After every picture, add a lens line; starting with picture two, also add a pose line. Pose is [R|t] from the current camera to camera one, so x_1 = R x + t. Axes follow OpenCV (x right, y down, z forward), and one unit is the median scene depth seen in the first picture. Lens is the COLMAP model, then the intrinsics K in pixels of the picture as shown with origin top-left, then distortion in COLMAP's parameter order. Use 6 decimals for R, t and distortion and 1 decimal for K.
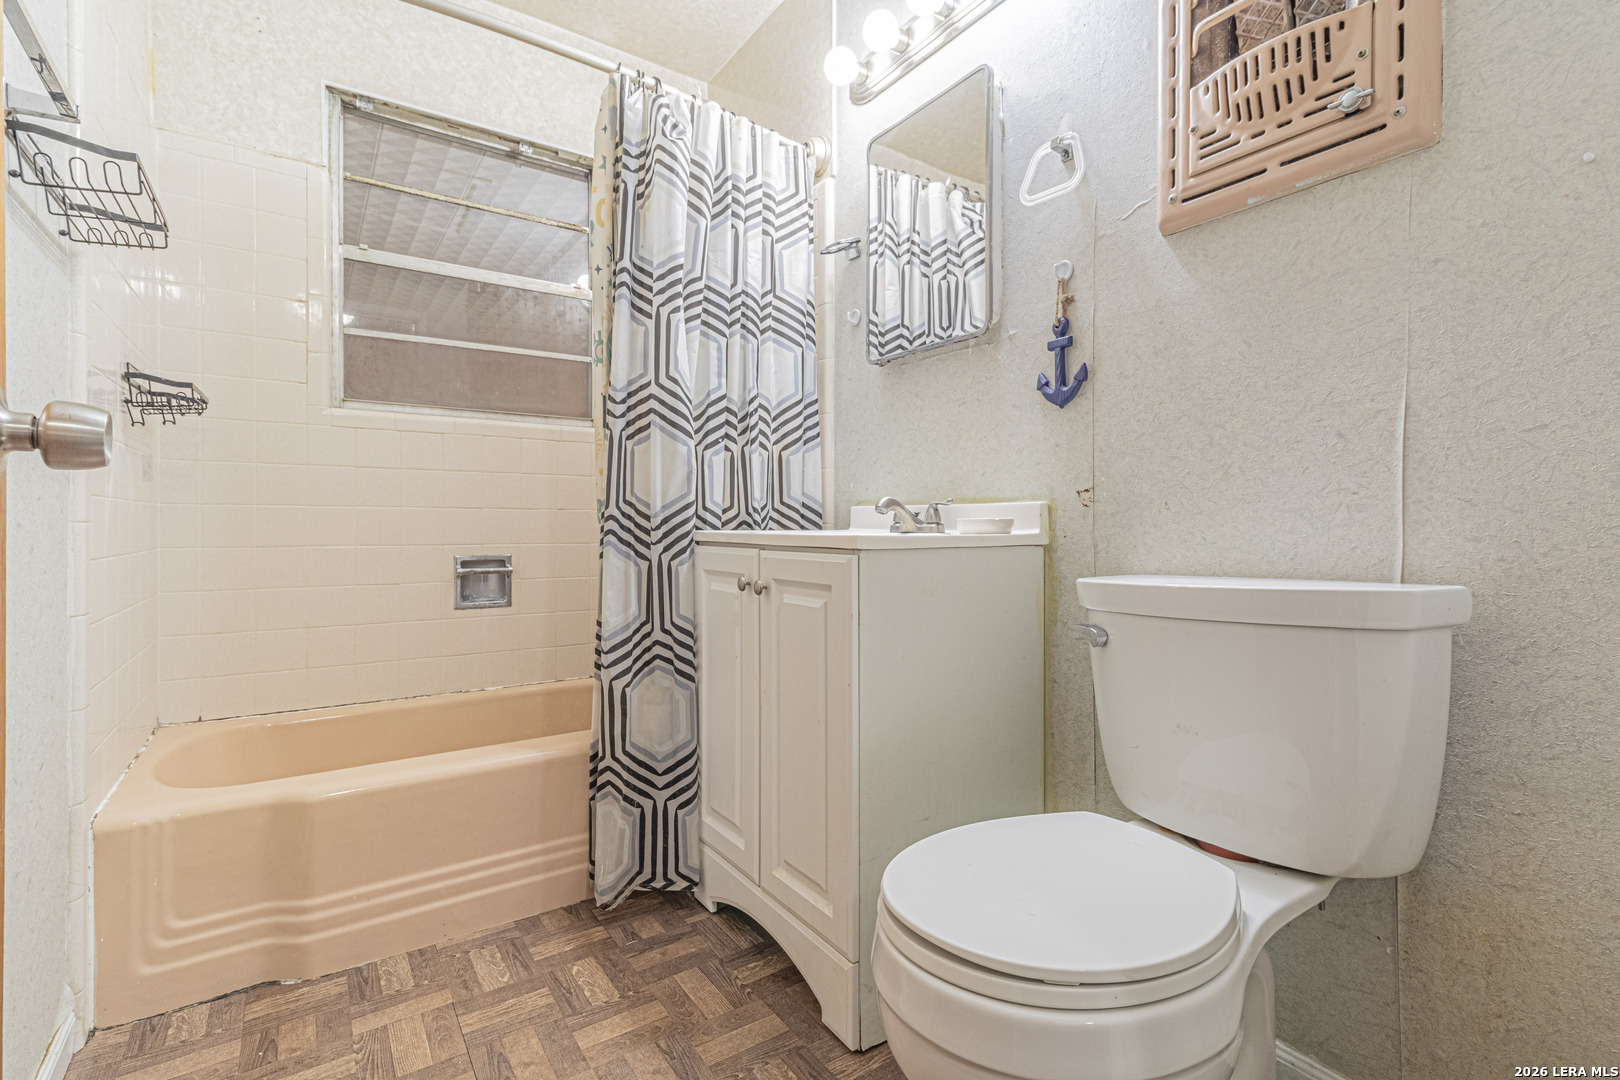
lens RADIAL K [[763.9, 0, 788.7], [0, 763.9, 537.0], [0, 0, 1]] dist [0.005880, 0.000908]
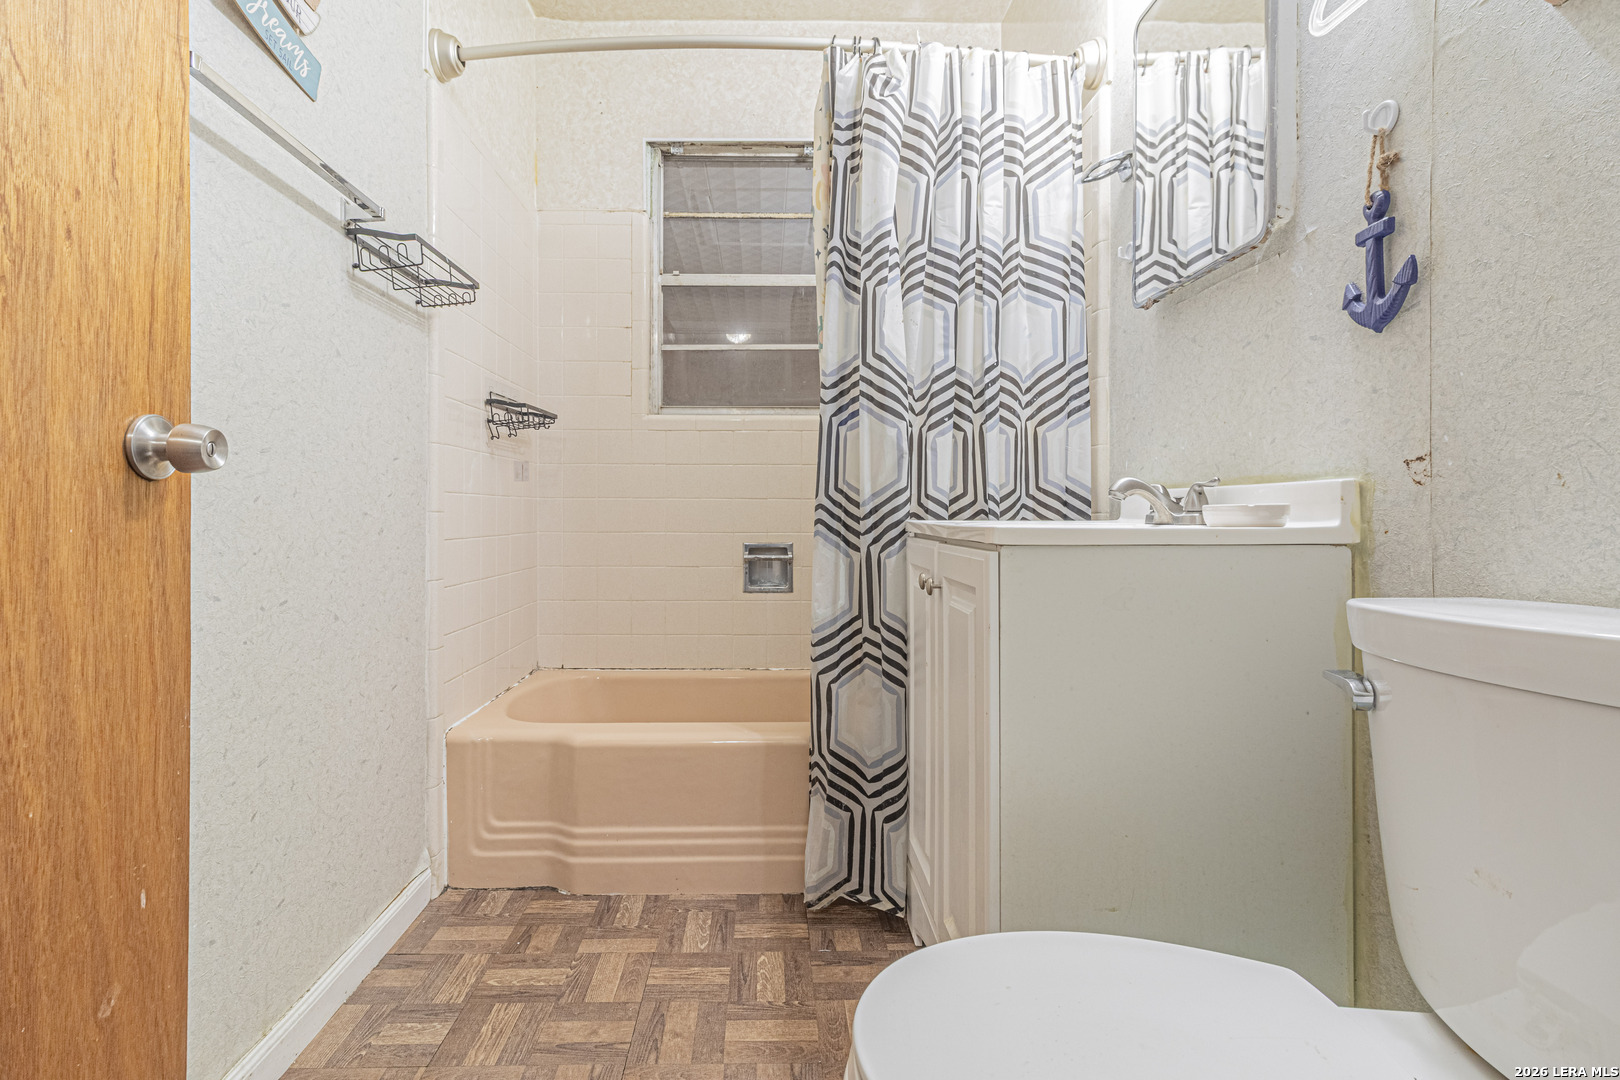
lens RADIAL K [[763.9, 0, 811.7], [0, 763.9, 524.4], [0, 0, 1]] dist [0.005880, 0.000908]
pose [[0.830804, 0.007351, -0.556516, 0.296105], [-0.009758, 0.999951, -0.001359, -0.001273], [0.556479, 0.006560, 0.830836, 0.184150]]
